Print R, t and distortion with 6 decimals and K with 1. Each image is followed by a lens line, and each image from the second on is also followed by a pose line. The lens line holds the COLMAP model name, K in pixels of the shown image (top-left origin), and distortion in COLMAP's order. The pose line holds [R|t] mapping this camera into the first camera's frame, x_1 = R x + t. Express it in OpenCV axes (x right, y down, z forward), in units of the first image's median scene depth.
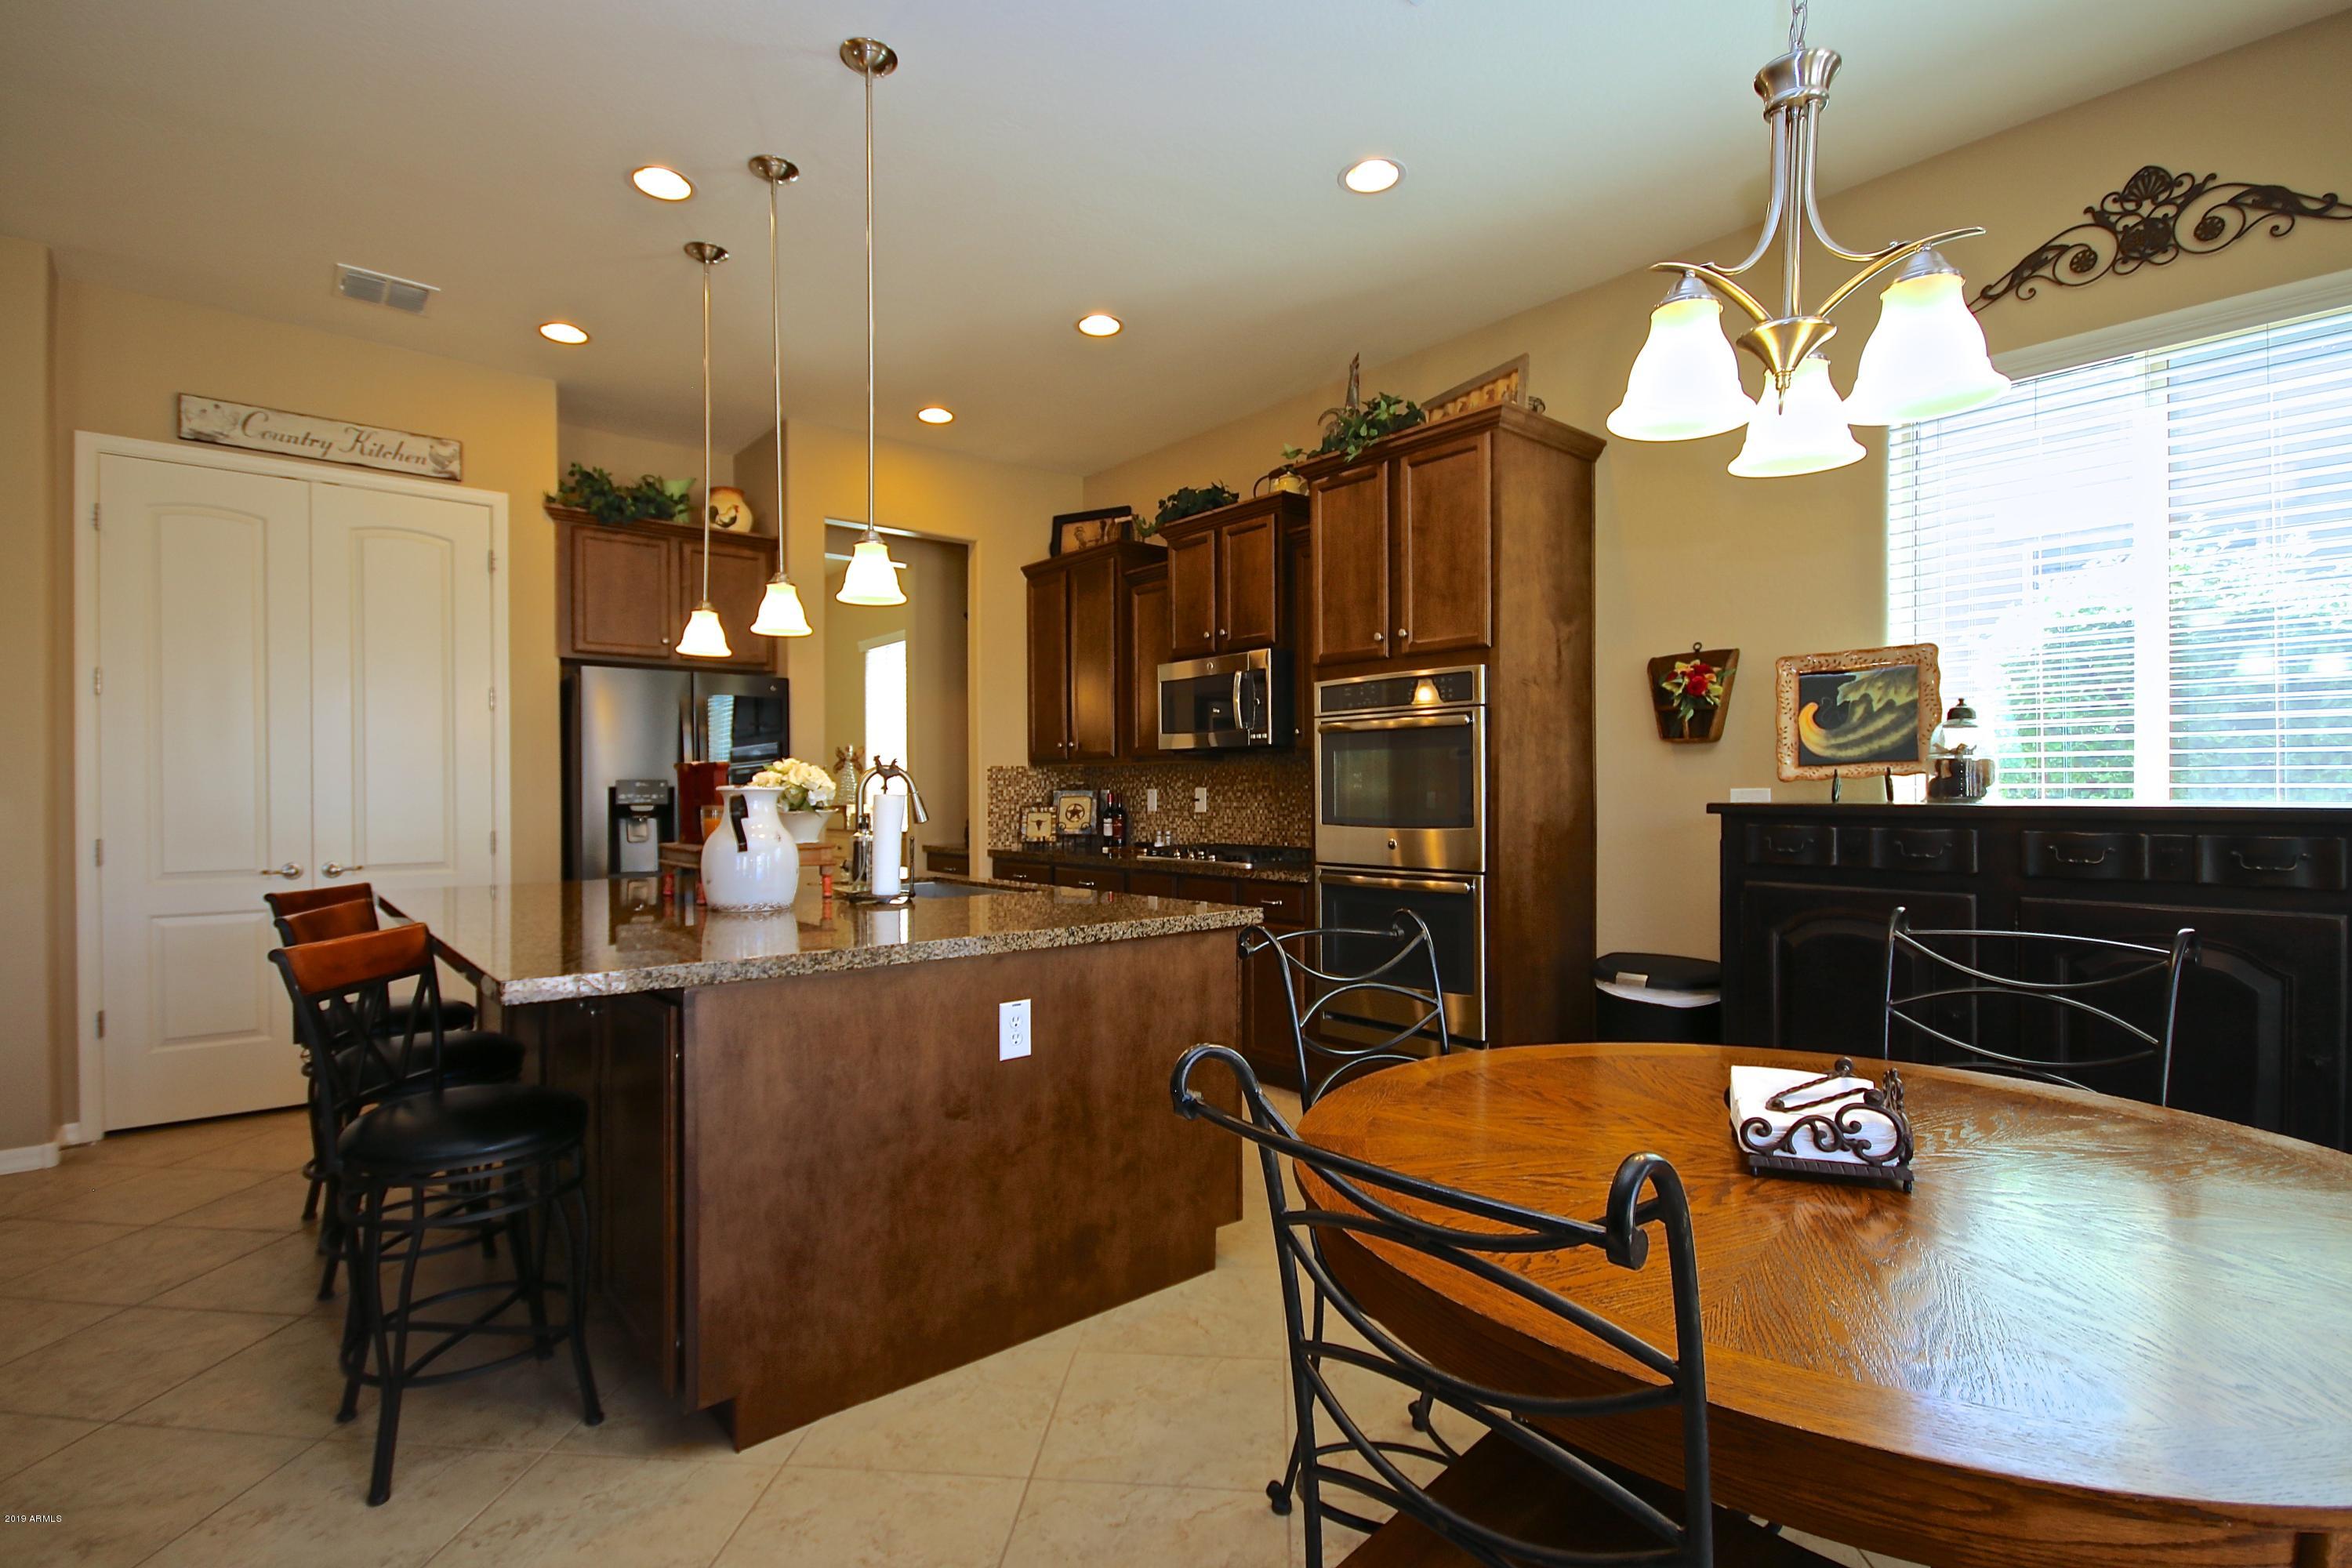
lens RADIAL K [[1109.5, 0, 1169.0], [0, 1109.5, 794.4], [0, 0, 1]] dist [0.020681, -0.017065]
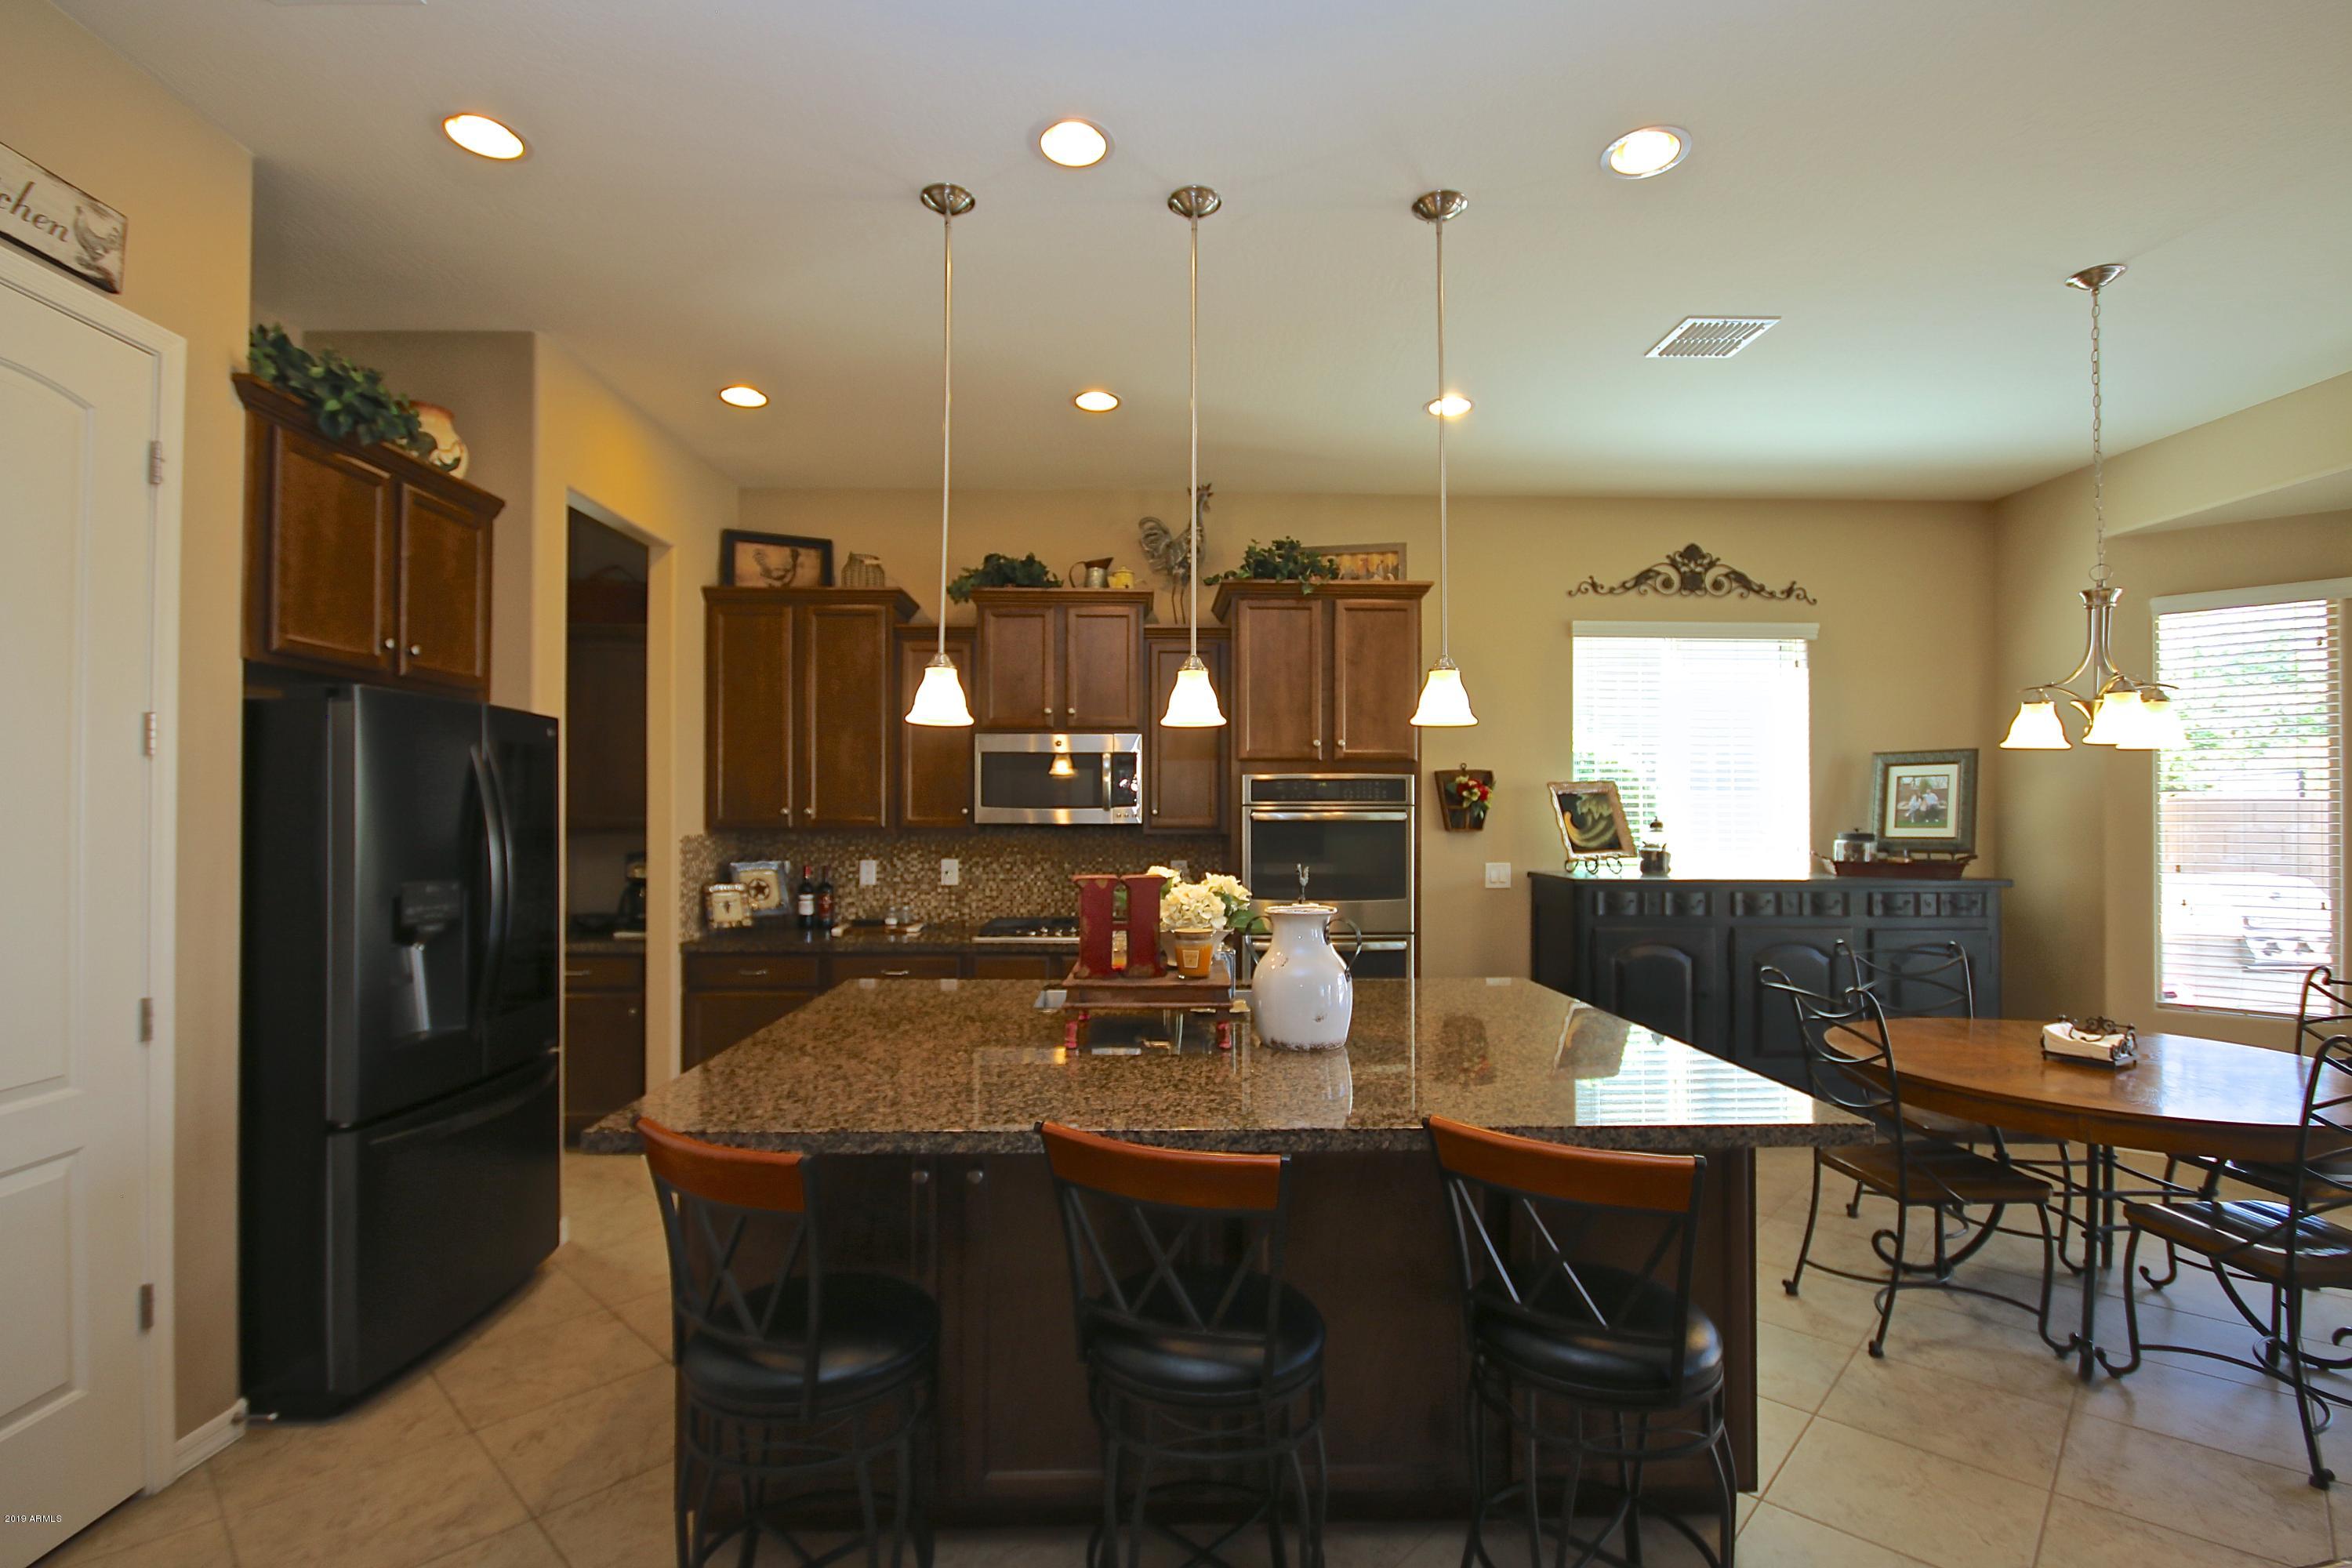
lens RADIAL K [[1078.6, 0, 1168.2], [0, 1078.6, 807.2], [0, 0, 1]] dist [0.001358, 0.000153]
pose [[0.622875, 0.012311, 0.782224, -0.806598], [-0.002387, 0.999901, -0.013836, -0.053334], [-0.782318, 0.006751, 0.622843, 0.380883]]
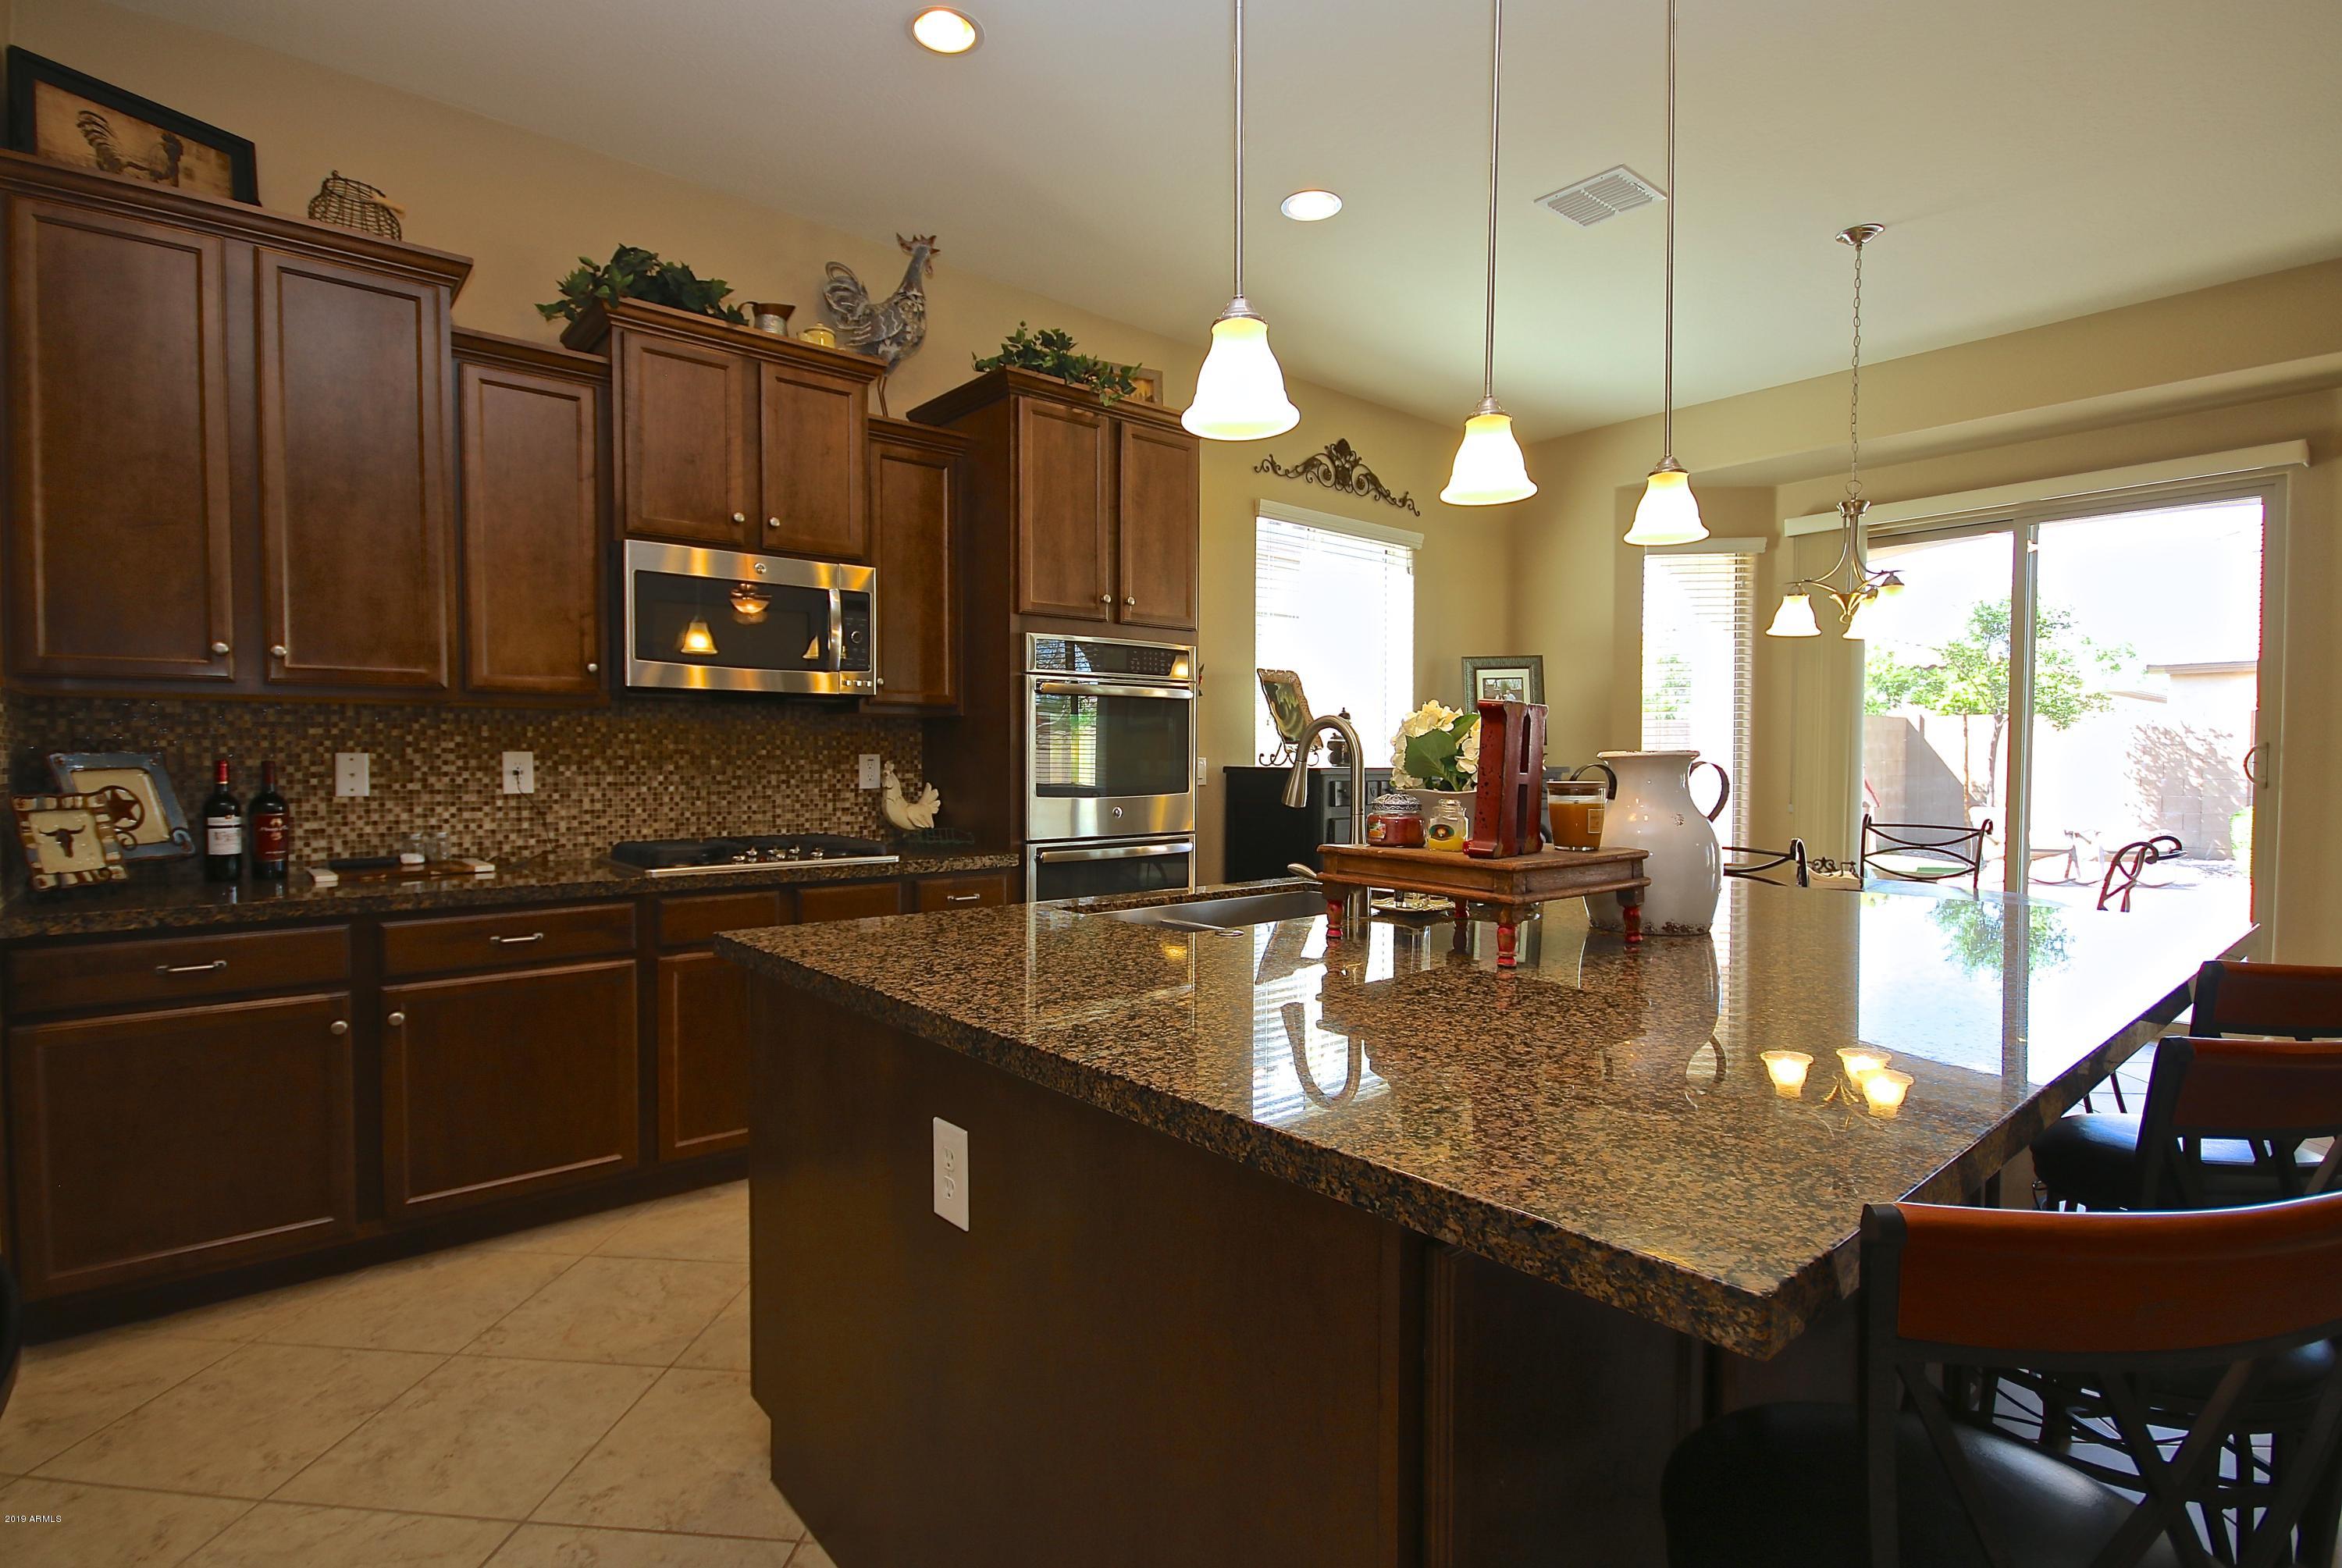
lens RADIAL K [[1115.0, 0, 1140.2], [0, 1115.0, 790.1], [0, 0, 1]] dist [0.001812, -0.000409]
pose [[0.010047, -0.024658, 0.999645, -0.758865], [0.001935, 0.999695, 0.024640, 0.000565], [-0.999948, 0.001687, 0.010092, 0.931747]]
